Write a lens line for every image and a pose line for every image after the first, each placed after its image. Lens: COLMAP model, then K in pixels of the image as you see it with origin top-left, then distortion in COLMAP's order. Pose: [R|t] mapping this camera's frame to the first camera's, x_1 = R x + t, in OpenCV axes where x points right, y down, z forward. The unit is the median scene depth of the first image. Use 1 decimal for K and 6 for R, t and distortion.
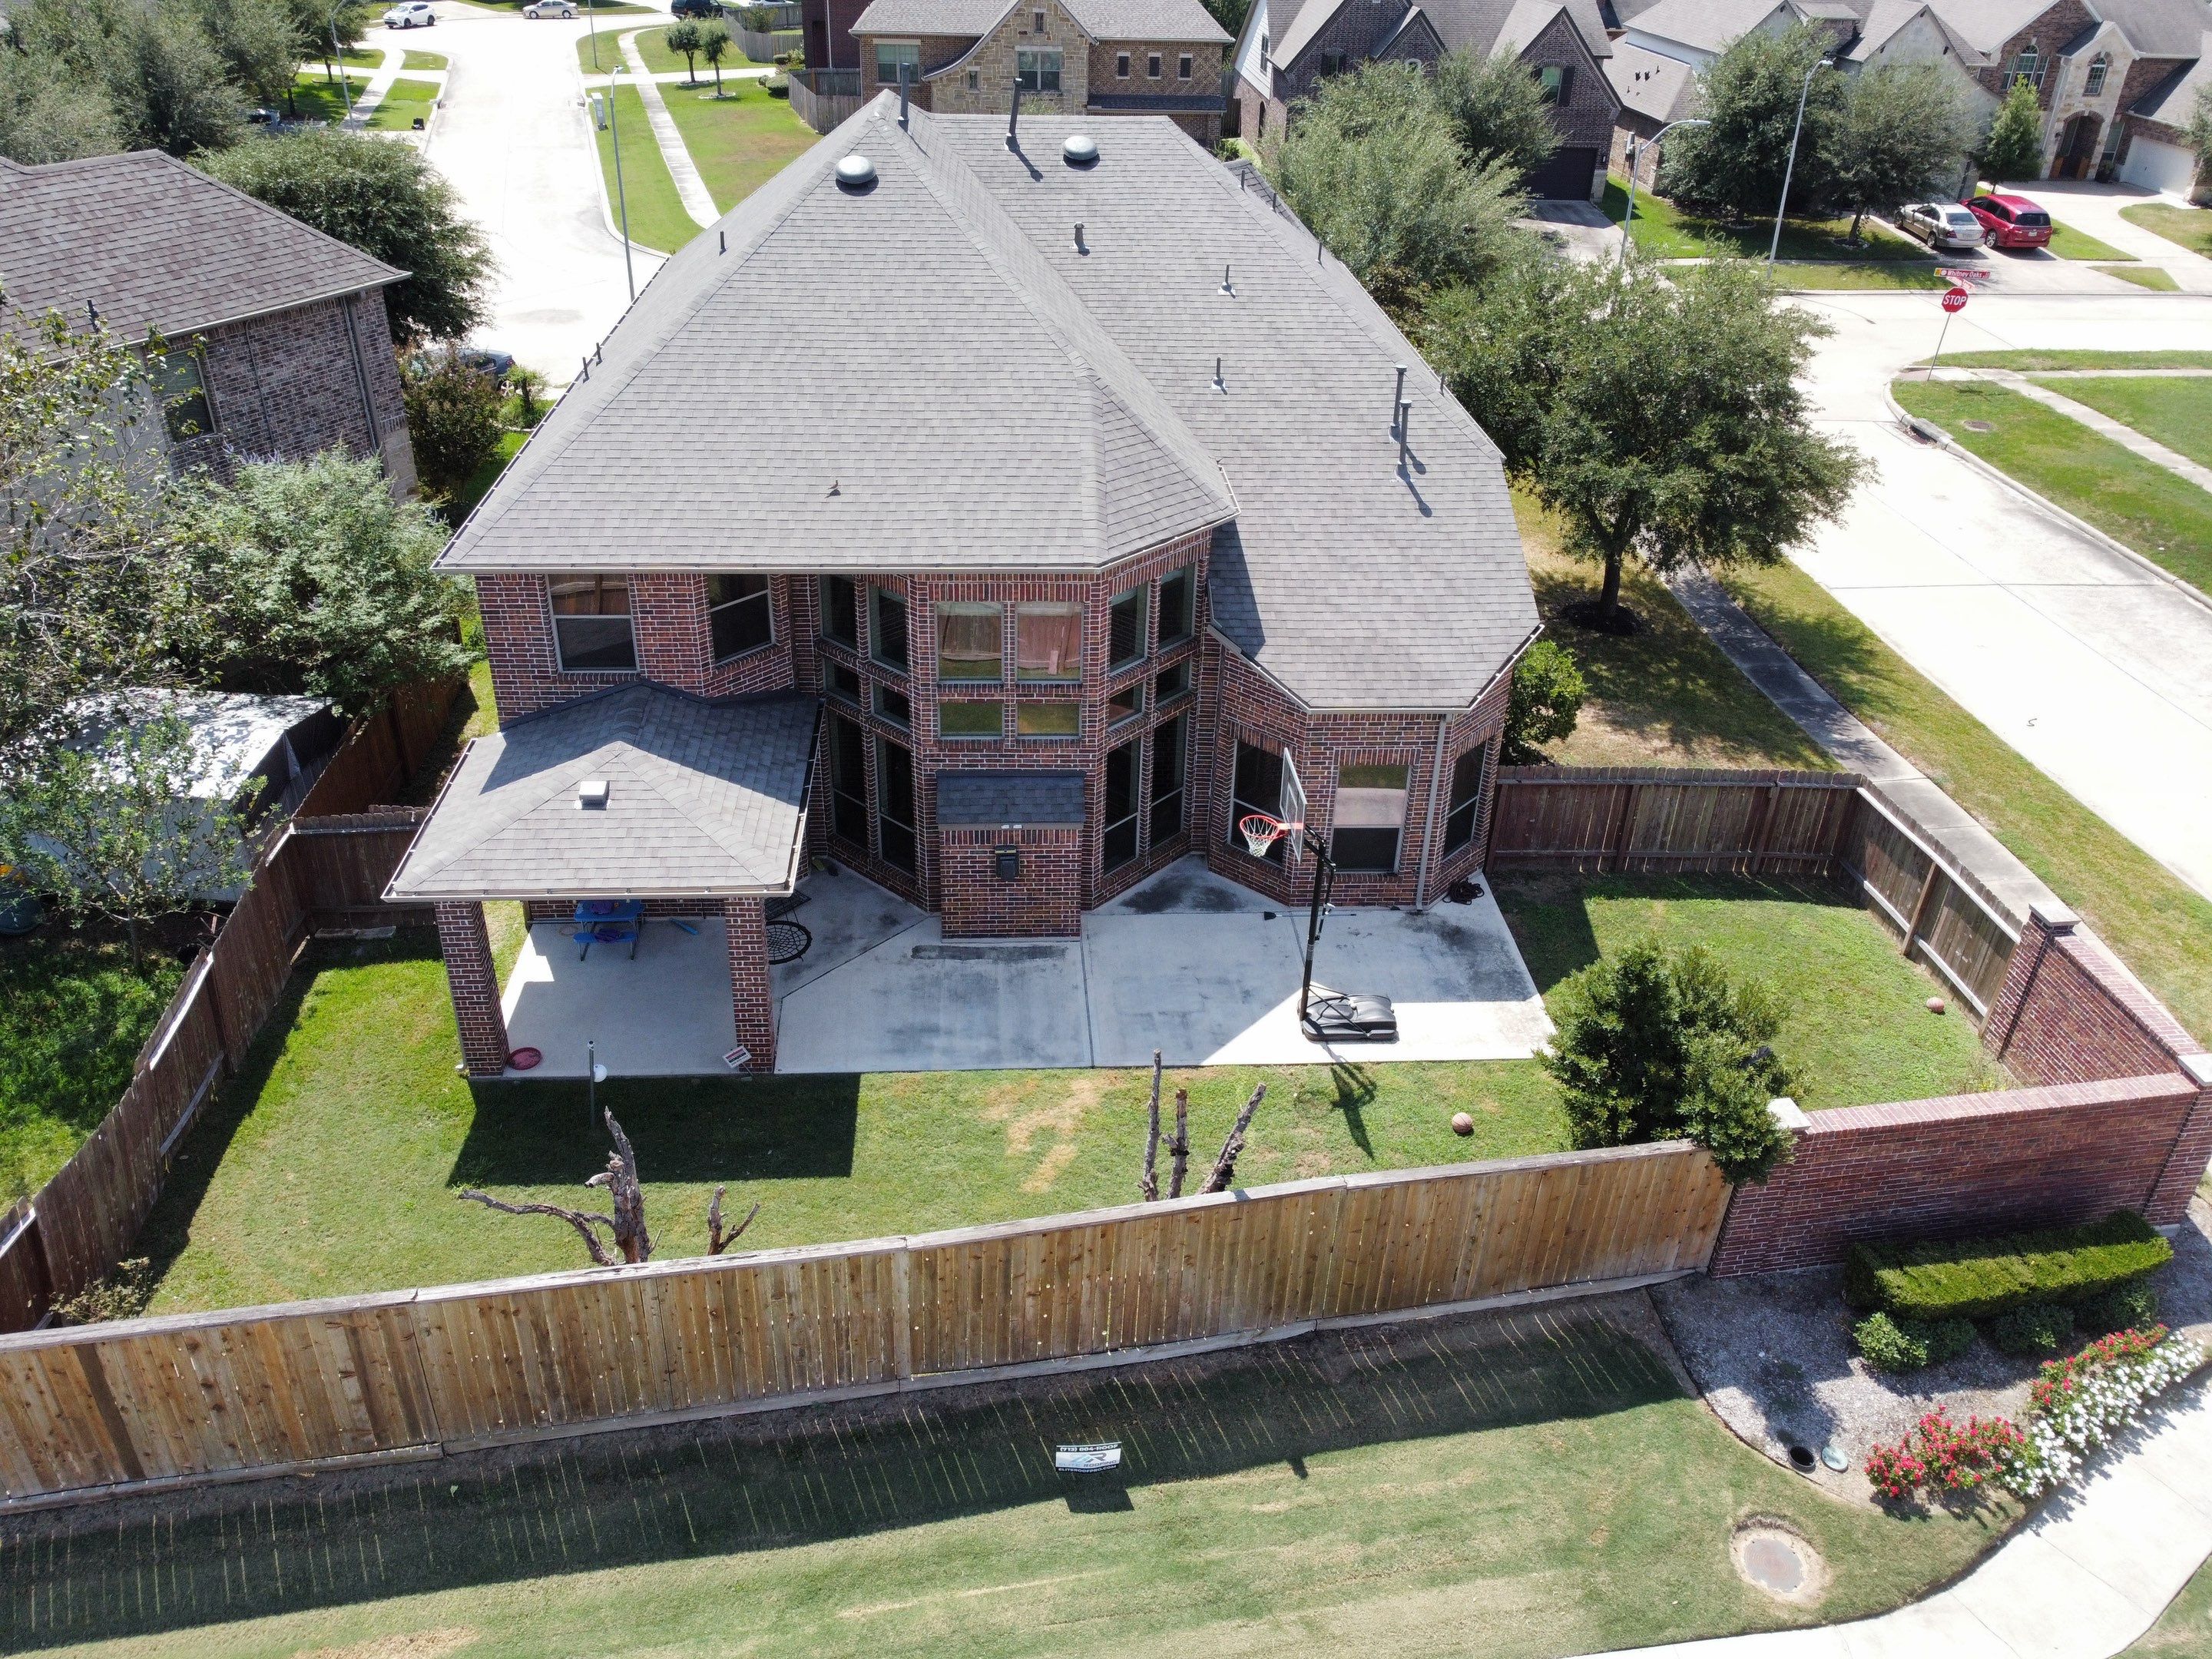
lens RADIAL K [[1666.5, 0, 1116.6], [0, 1666.5, 788.5], [0, 0, 1]] dist [0.010155, -0.014492]
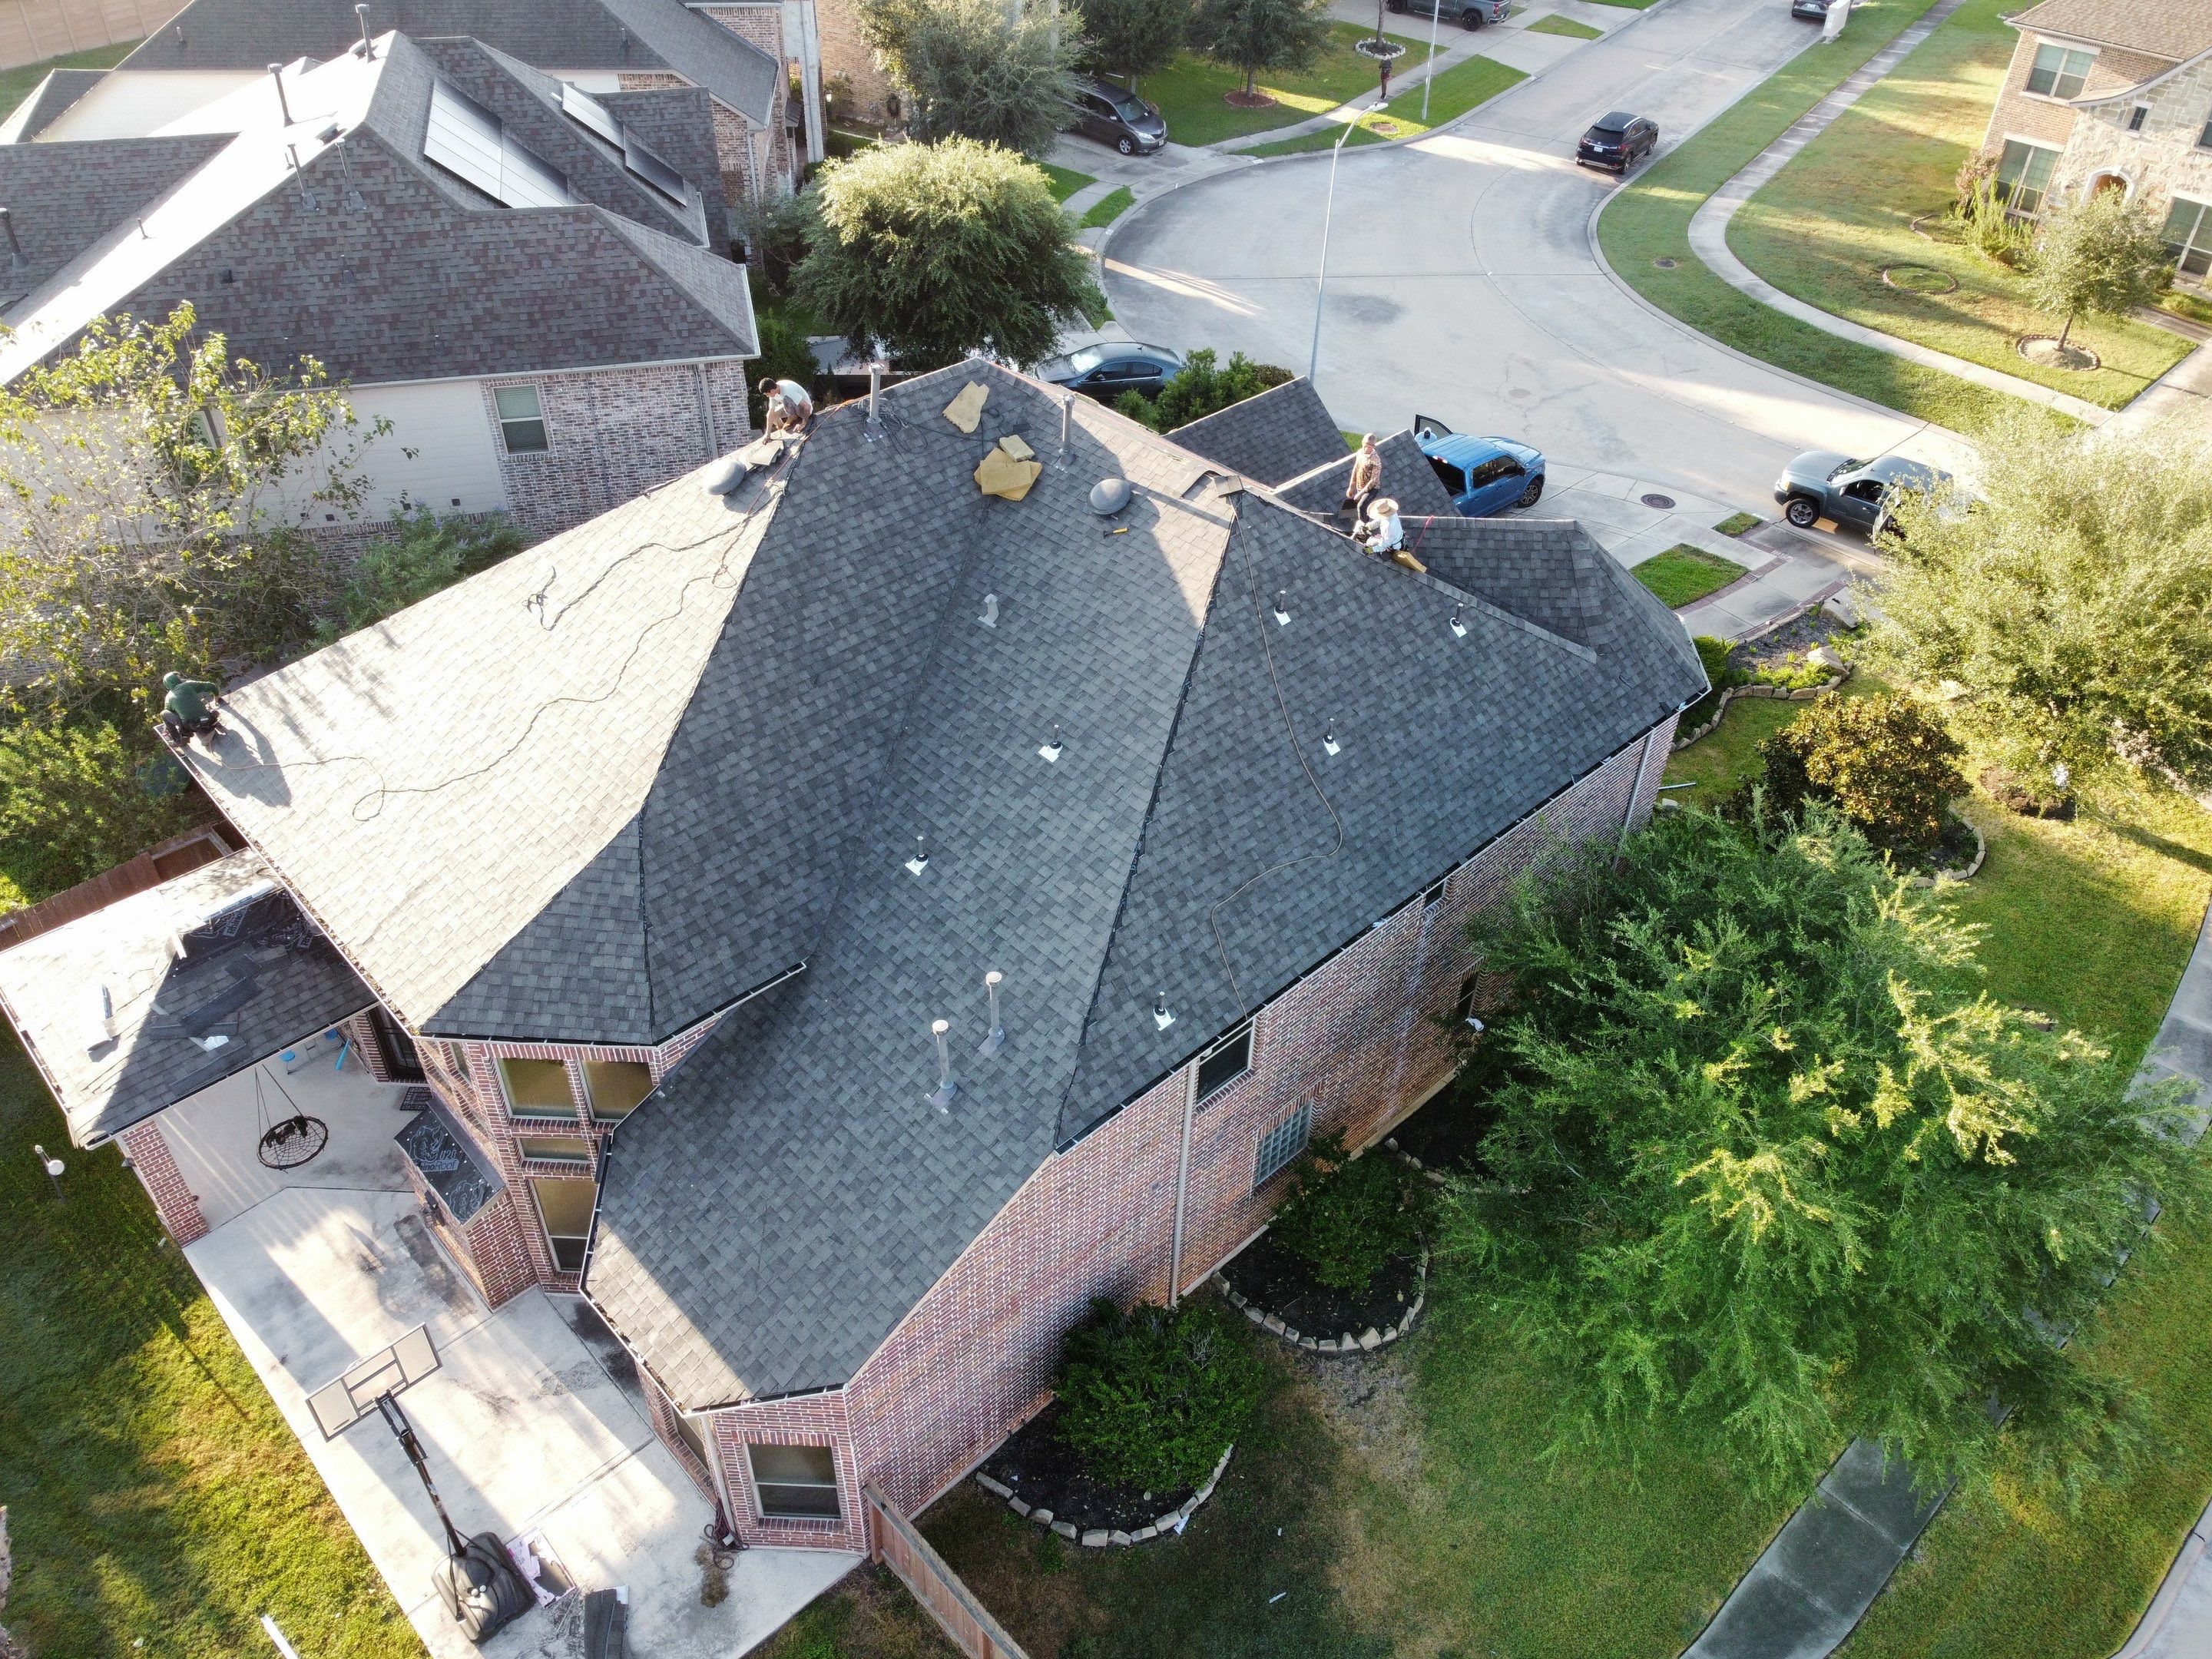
lens RADIAL K [[1666.5, 0, 1106.6], [0, 1666.5, 814.3], [0, 0, 1]] dist [0.010155, -0.014492]
pose [[0.636842, 0.476136, -0.606405, 0.915622], [-0.383154, 0.877973, 0.286978, -0.804571], [0.669048, 0.049587, 0.741564, 0.684782]]
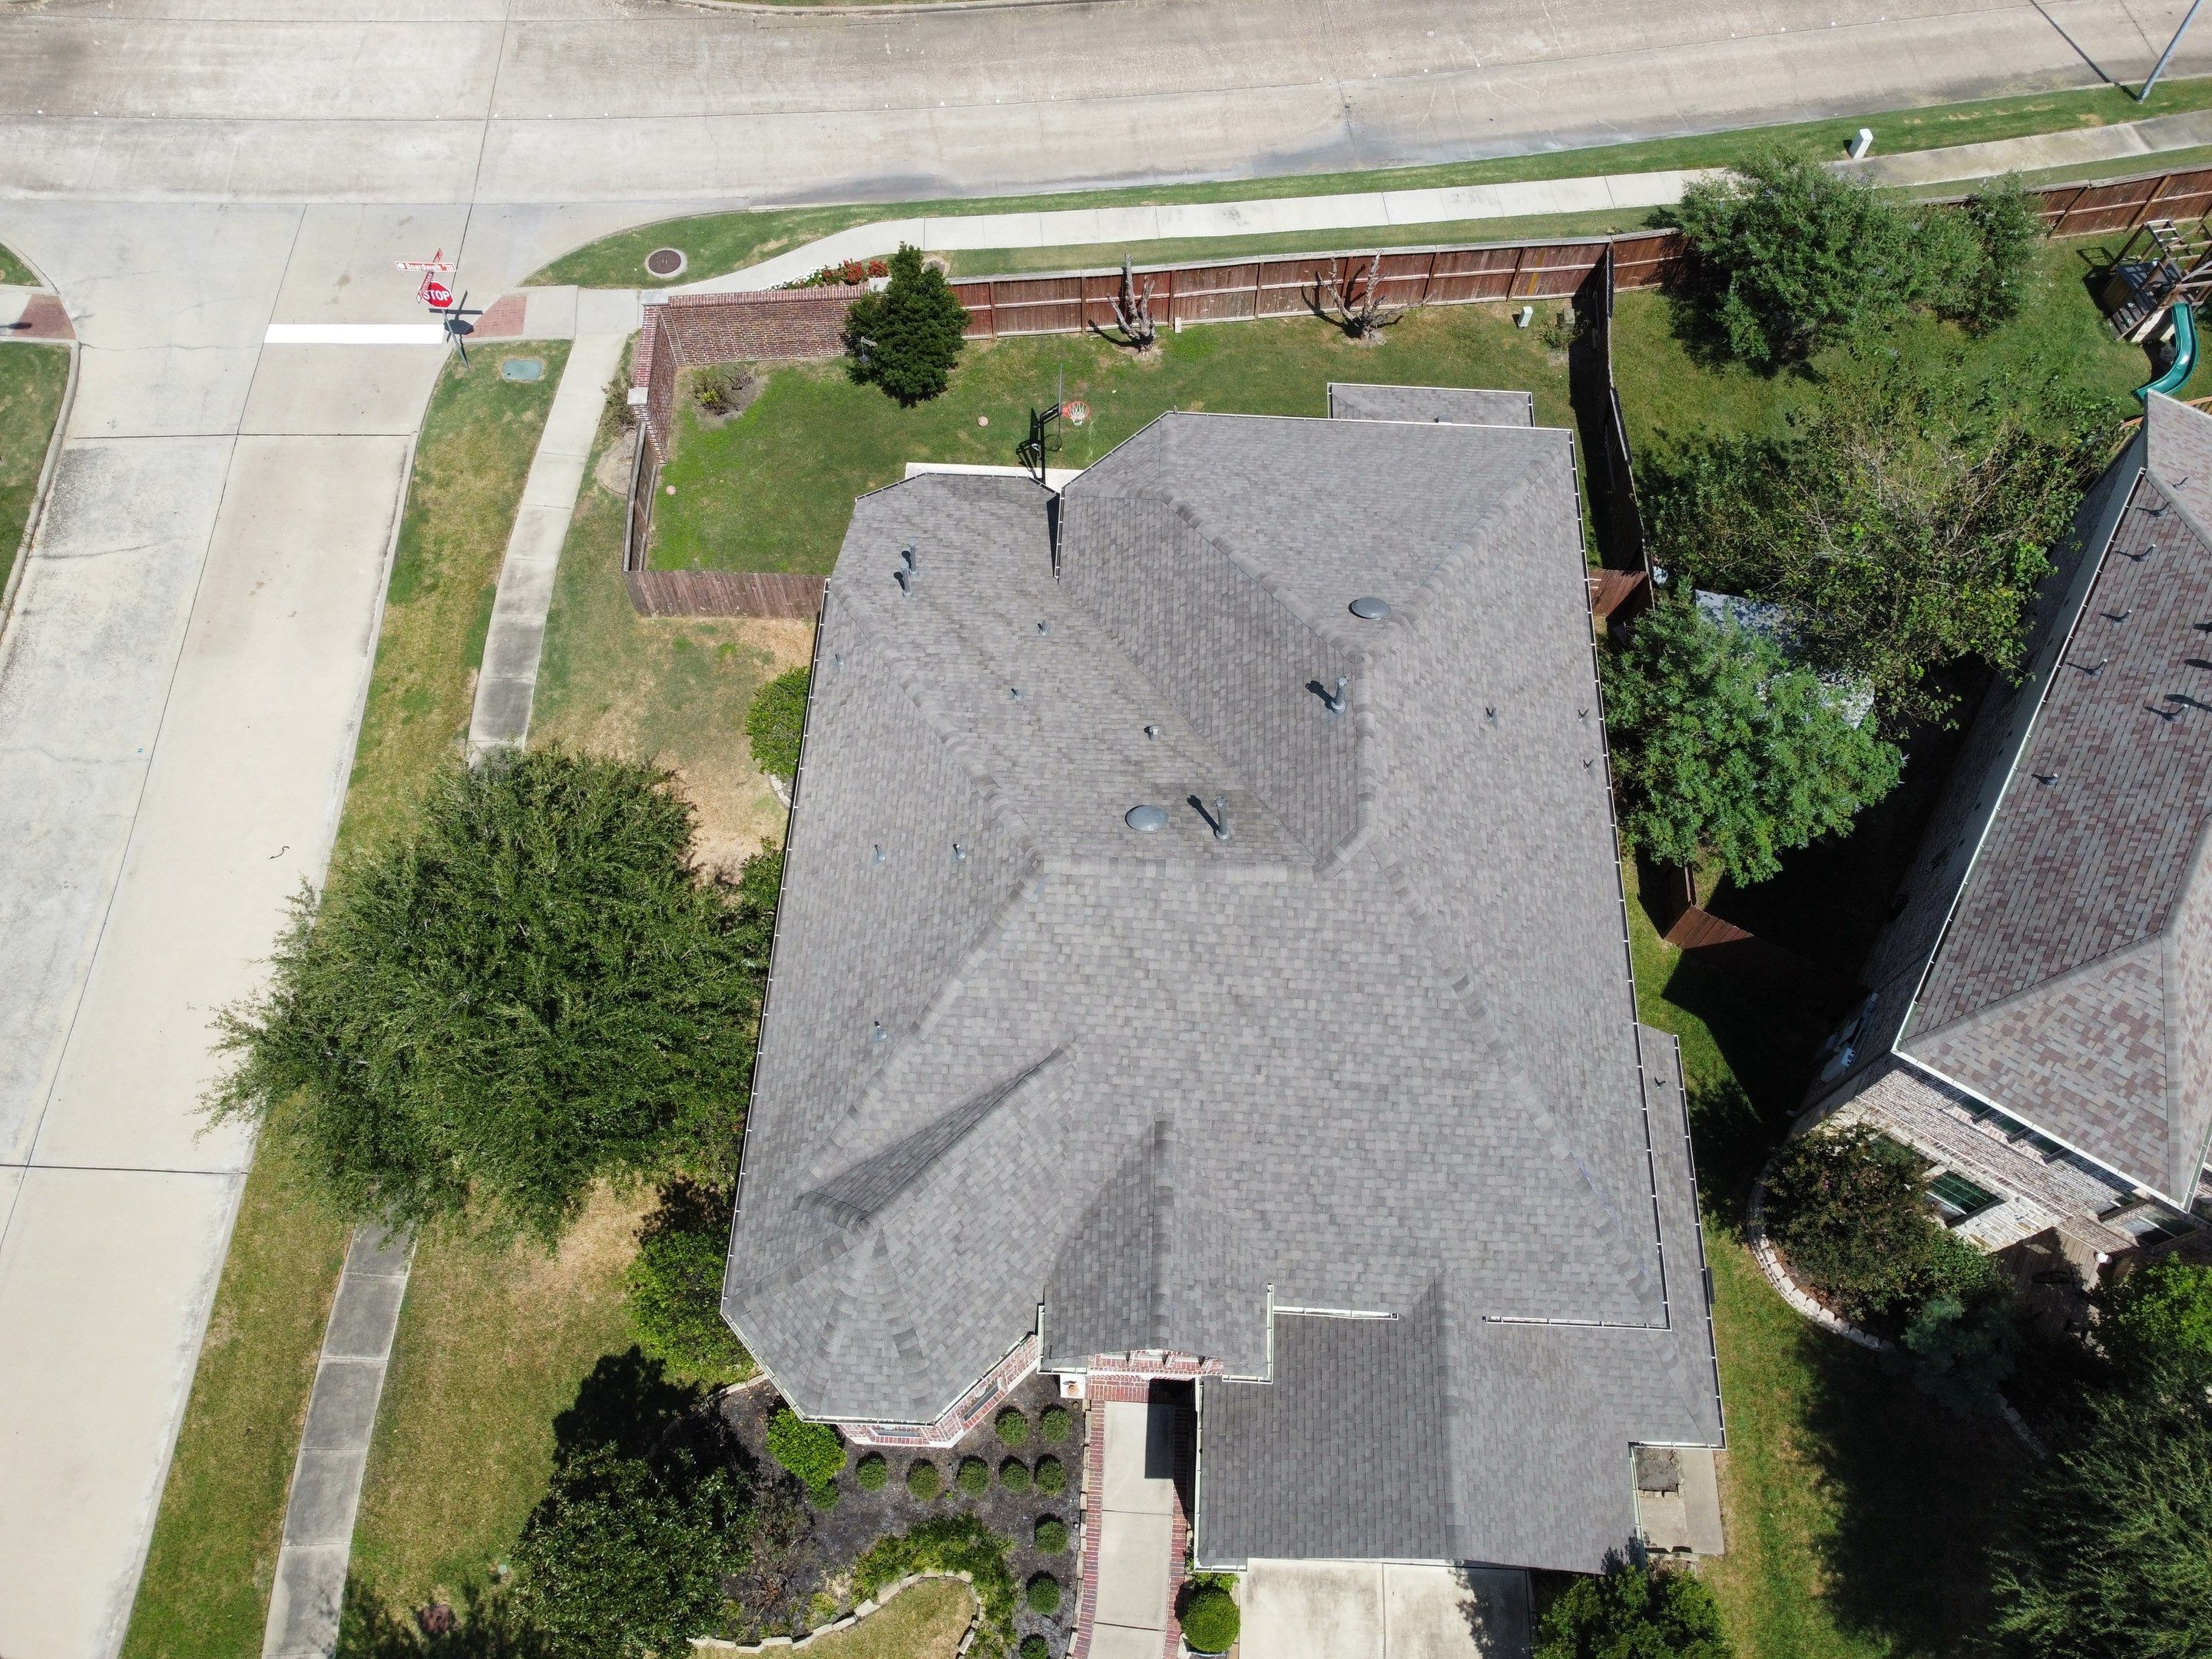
lens RADIAL K [[1666.5, 0, 1104.3], [0, 1666.5, 804.1], [0, 0, 1]] dist [0.010155, -0.014492]
pose [[-0.993095, -0.117246, 0.003919, 0.006313], [0.008934, -0.042276, 0.999066, -2.145581], [-0.116970, 0.992203, 0.043032, 1.604686]]
